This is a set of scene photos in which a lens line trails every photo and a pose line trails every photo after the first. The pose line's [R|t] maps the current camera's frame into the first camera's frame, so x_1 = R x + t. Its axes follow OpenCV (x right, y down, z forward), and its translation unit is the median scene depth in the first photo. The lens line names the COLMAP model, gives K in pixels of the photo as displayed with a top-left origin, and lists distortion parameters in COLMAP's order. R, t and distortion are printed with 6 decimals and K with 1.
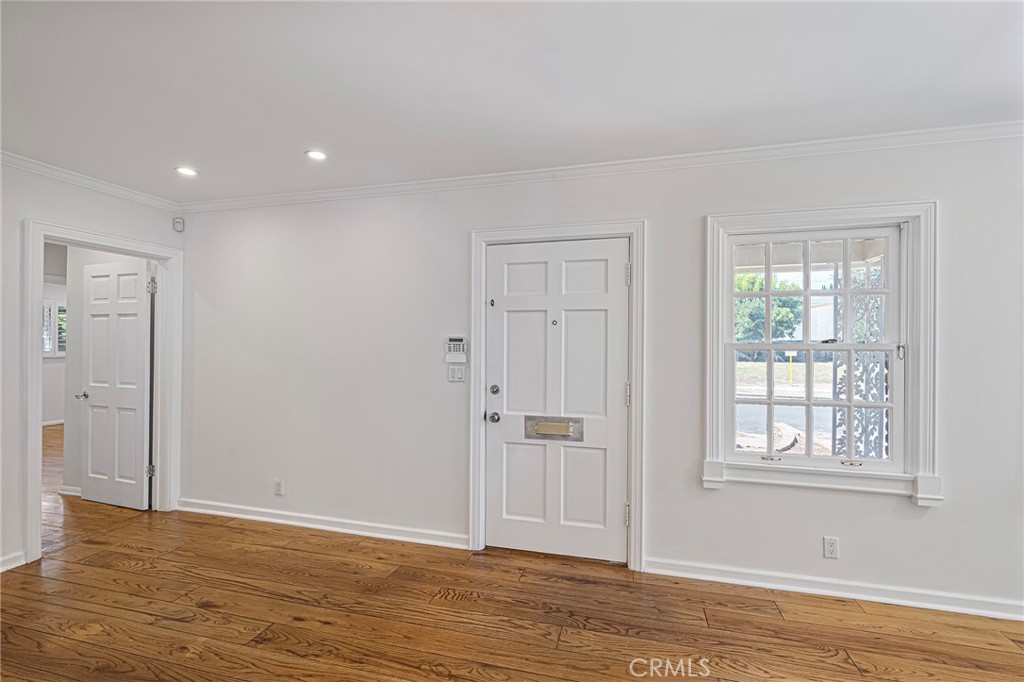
lens RADIAL K [[458.8, 0, 509.1], [0, 458.8, 343.7], [0, 0, 1]] dist [0.004248, -0.000872]
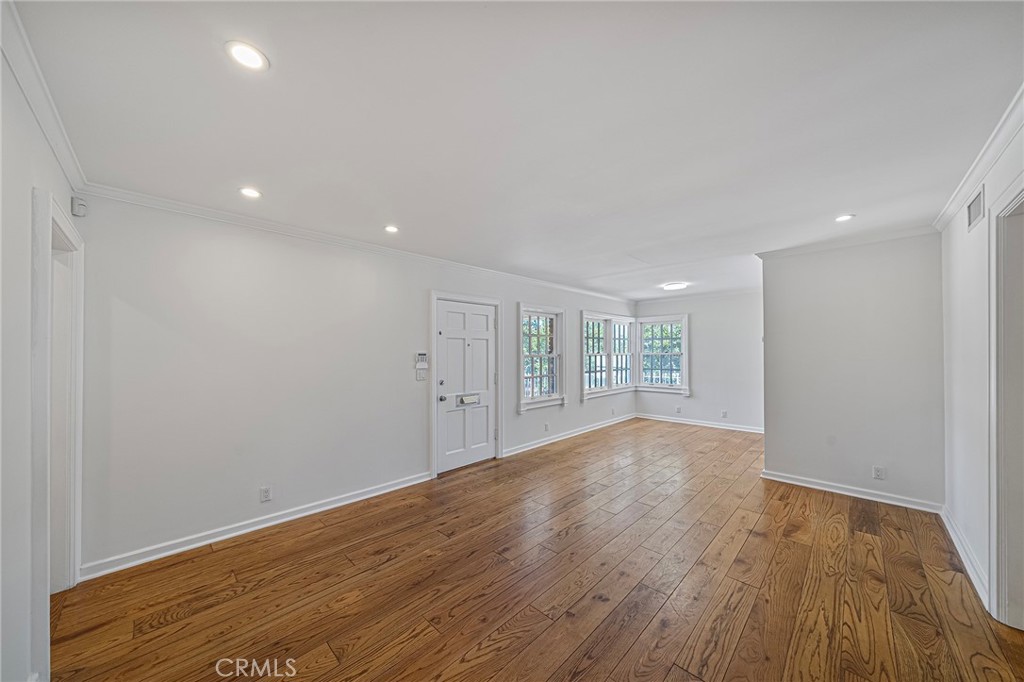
lens RADIAL K [[354.2, 0, 509.1], [0, 354.2, 351.8], [0, 0, 1]] dist [-0.002108, 0.000332]
pose [[0.489830, -0.007609, 0.871785, -1.151630], [0.002143, 0.999969, 0.007524, -0.029485], [-0.871815, -0.001817, 0.489831, 0.124945]]
